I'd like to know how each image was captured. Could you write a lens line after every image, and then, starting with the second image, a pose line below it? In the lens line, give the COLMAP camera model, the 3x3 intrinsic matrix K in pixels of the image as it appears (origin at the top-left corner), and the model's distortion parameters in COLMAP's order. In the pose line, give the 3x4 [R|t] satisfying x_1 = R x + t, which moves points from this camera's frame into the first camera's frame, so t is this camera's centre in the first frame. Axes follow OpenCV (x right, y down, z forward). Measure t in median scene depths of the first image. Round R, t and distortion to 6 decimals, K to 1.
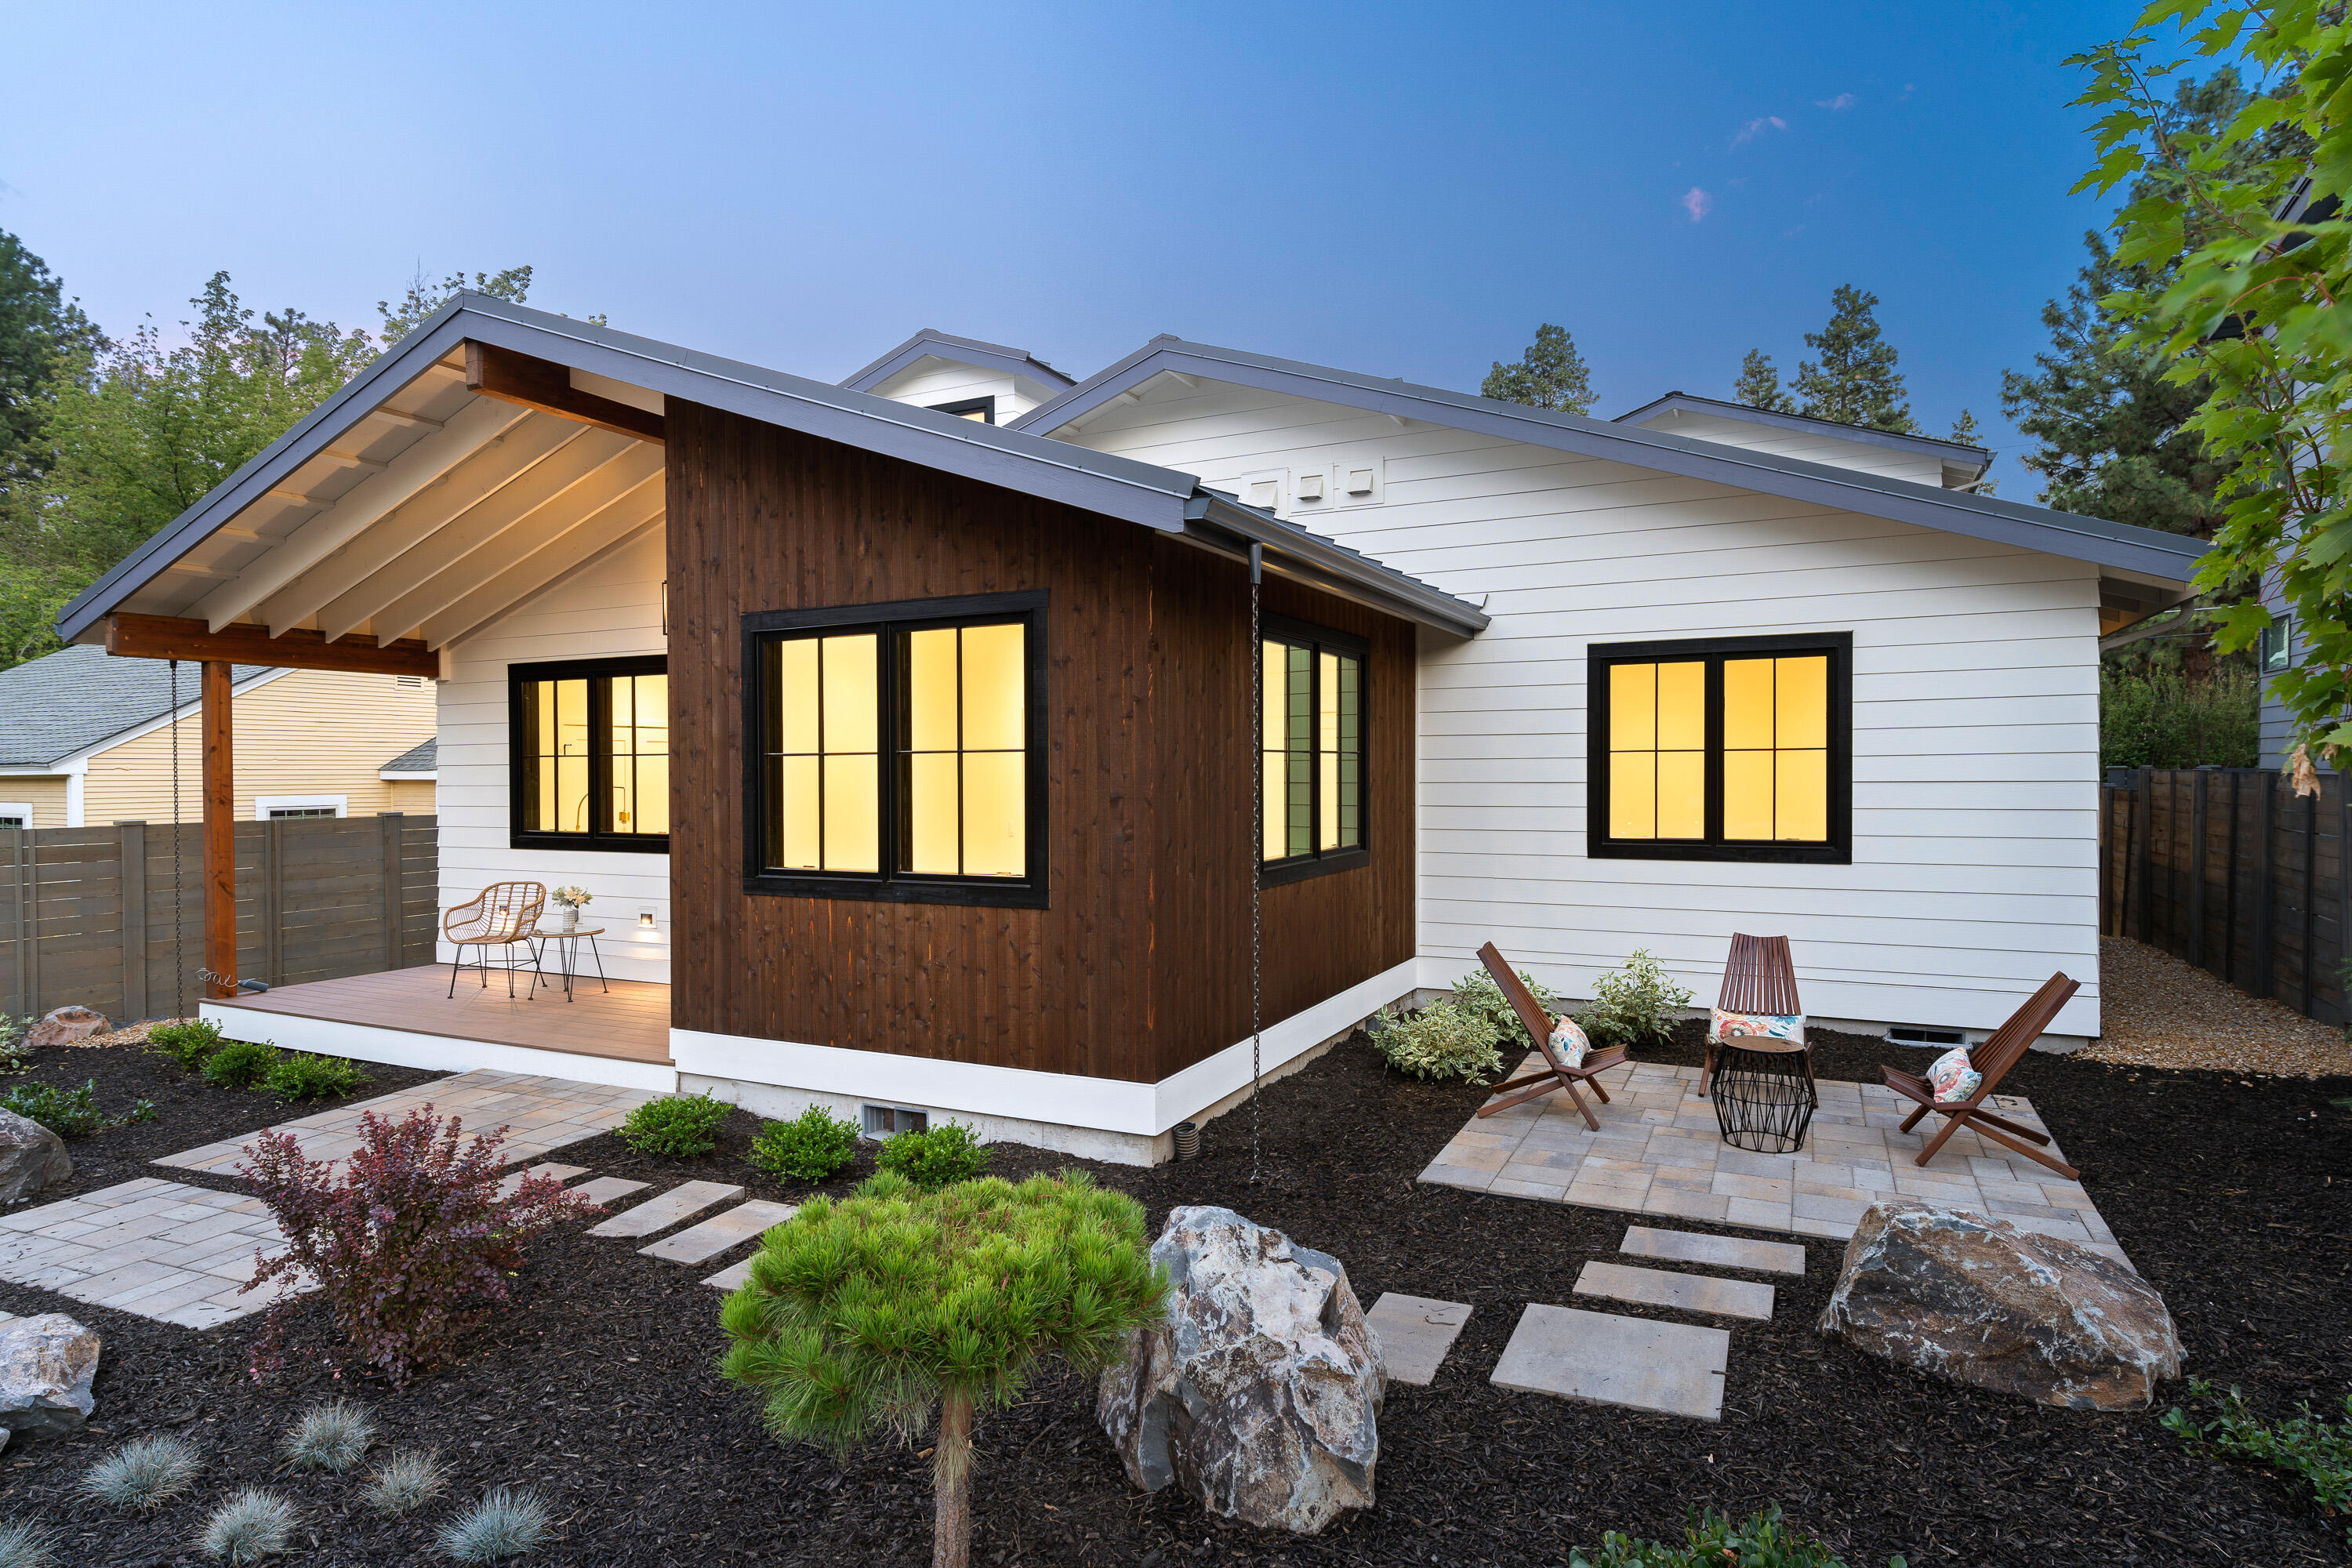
lens RADIAL K [[1253.3, 0, 1130.5], [0, 1253.3, 776.0], [0, 0, 1]] dist [0.013101, -0.004424]
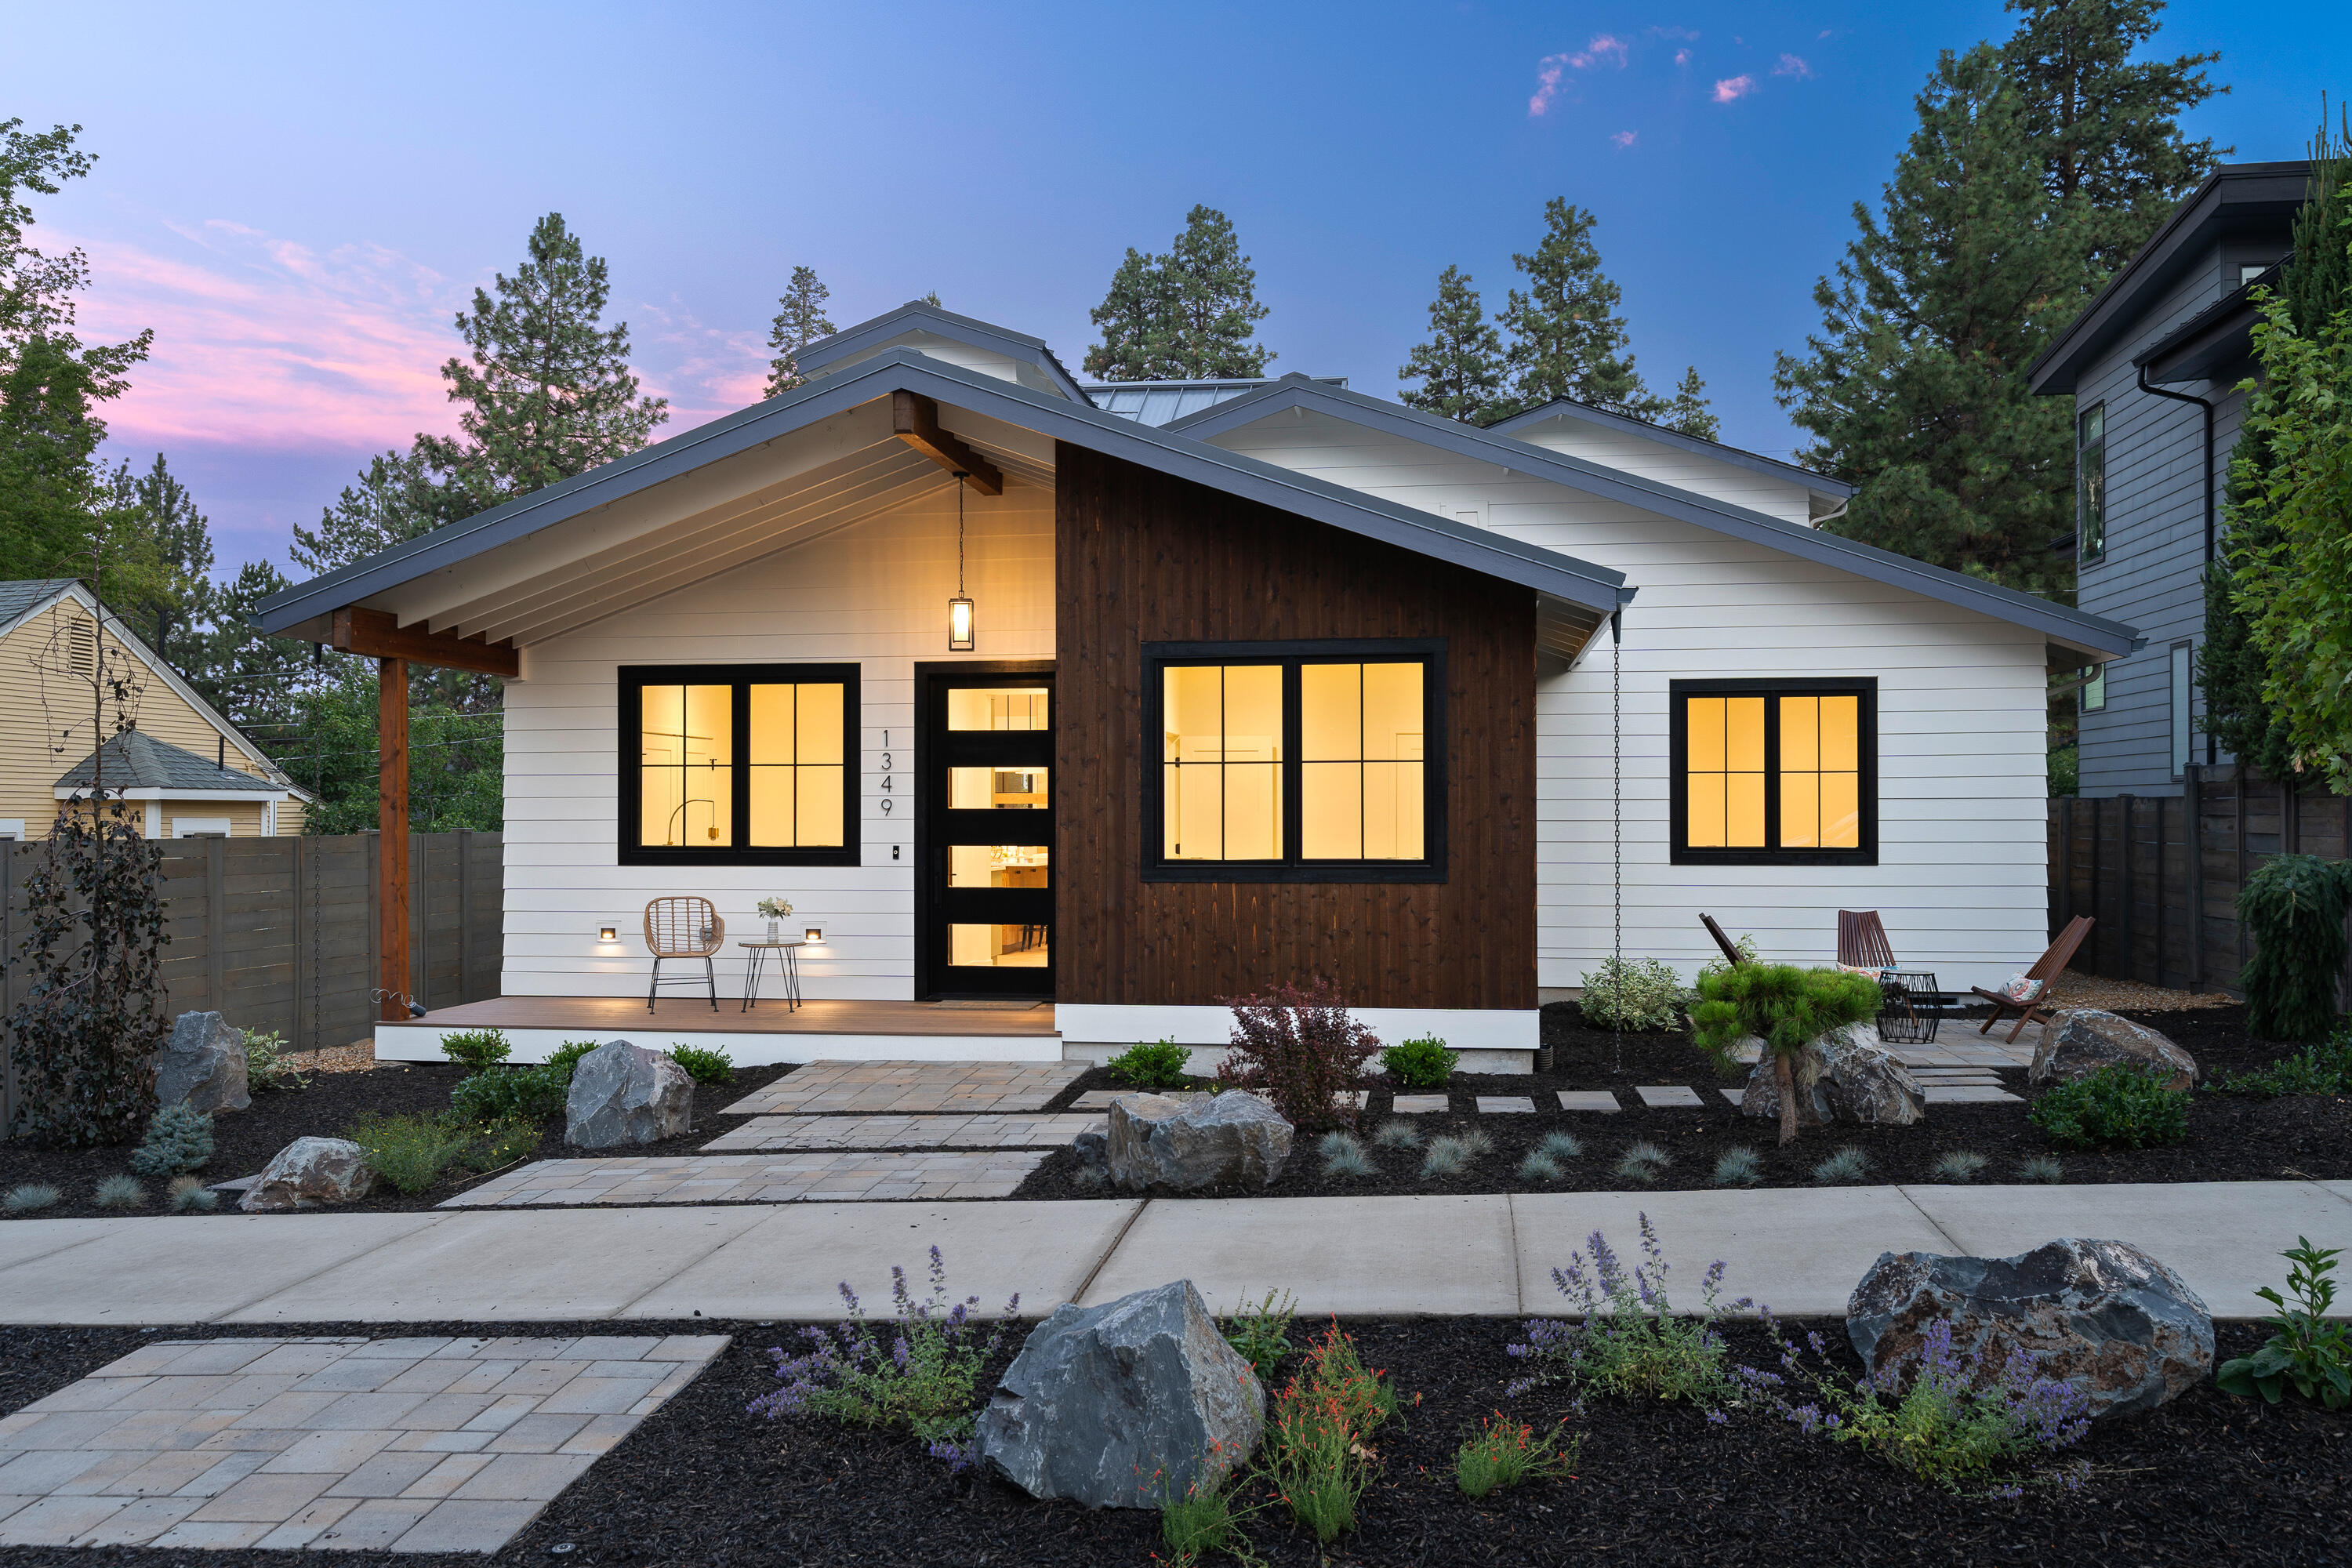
lens RADIAL K [[1959.3, 0, 1097.5], [0, 1959.3, 771.1], [0, 0, 1]] dist [0.004113, -0.000111]
pose [[0.951349, 0.012633, 0.307856, -0.718647], [-0.003779, 0.999562, -0.029337, 0.035502], [-0.308092, 0.026746, 0.950981, -0.571331]]
